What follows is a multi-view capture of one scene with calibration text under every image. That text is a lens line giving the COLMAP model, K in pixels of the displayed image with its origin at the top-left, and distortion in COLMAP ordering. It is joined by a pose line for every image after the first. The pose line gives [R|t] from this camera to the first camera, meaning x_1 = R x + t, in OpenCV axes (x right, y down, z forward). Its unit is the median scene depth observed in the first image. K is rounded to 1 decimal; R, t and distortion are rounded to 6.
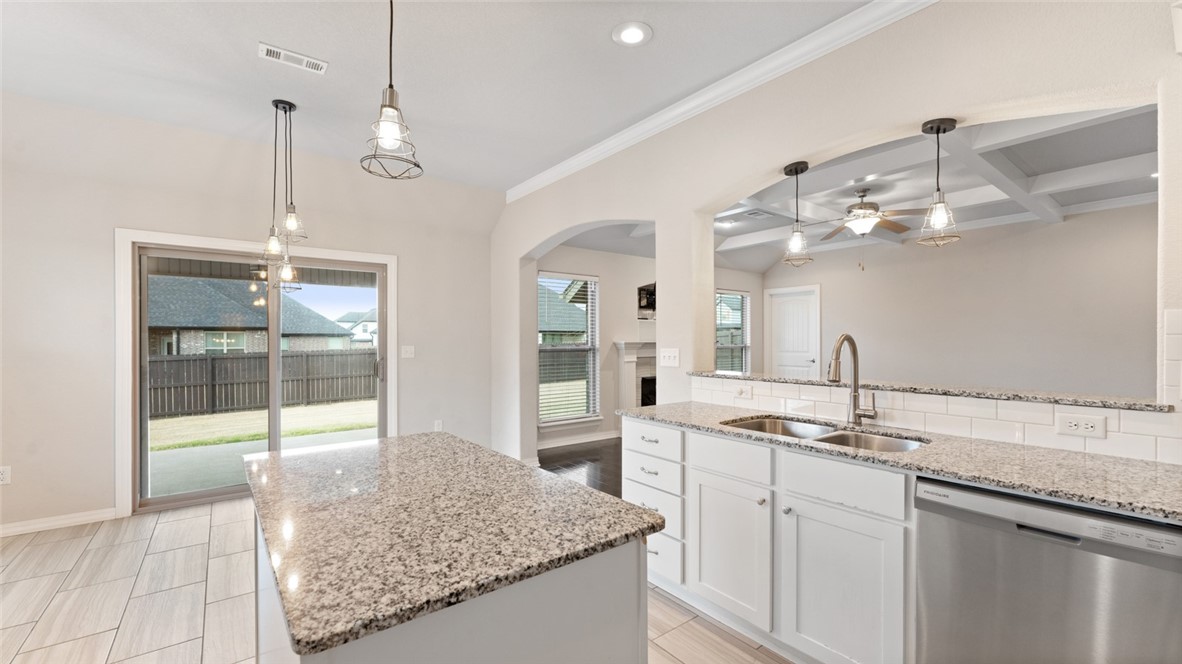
lens RADIAL K [[483.7, 0, 591.2], [0, 483.7, 337.5], [0, 0, 1]] dist [-0.002632, -0.001235]
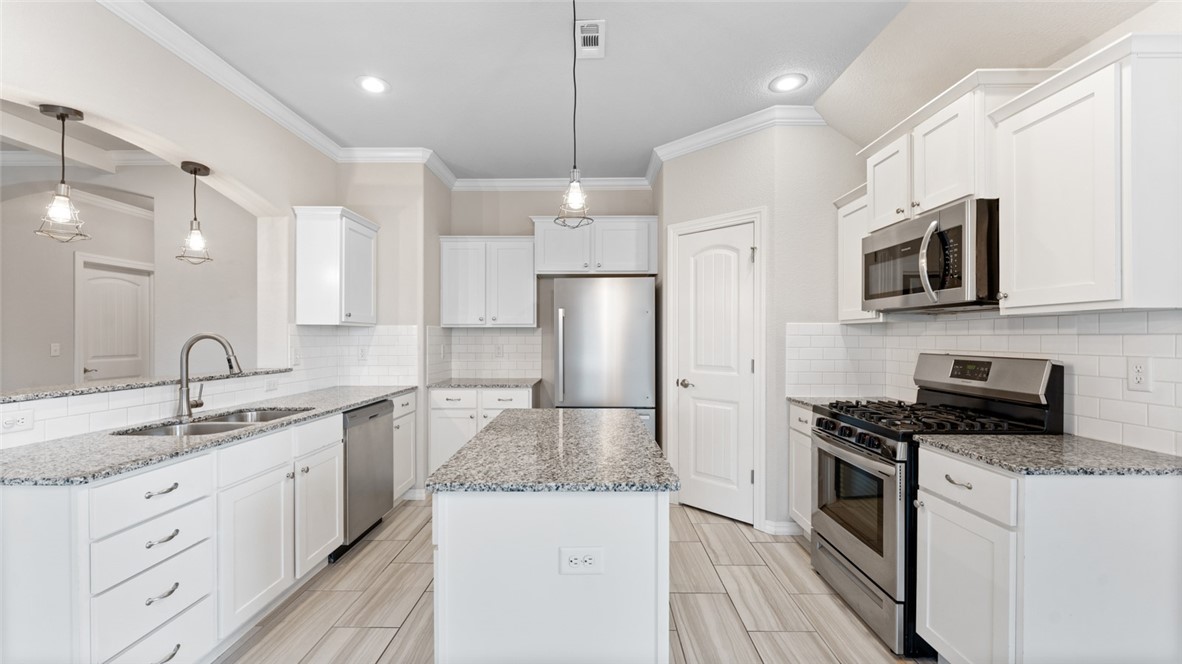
lens RADIAL K [[483.7, 0, 590.7], [0, 483.7, 336.2], [0, 0, 1]] dist [-0.002632, -0.001235]
pose [[-0.786683, 0.004005, 0.617345, -0.843148], [0.002898, 0.999992, -0.002795, 0.006500], [-0.617351, -0.000410, -0.786688, 1.316508]]
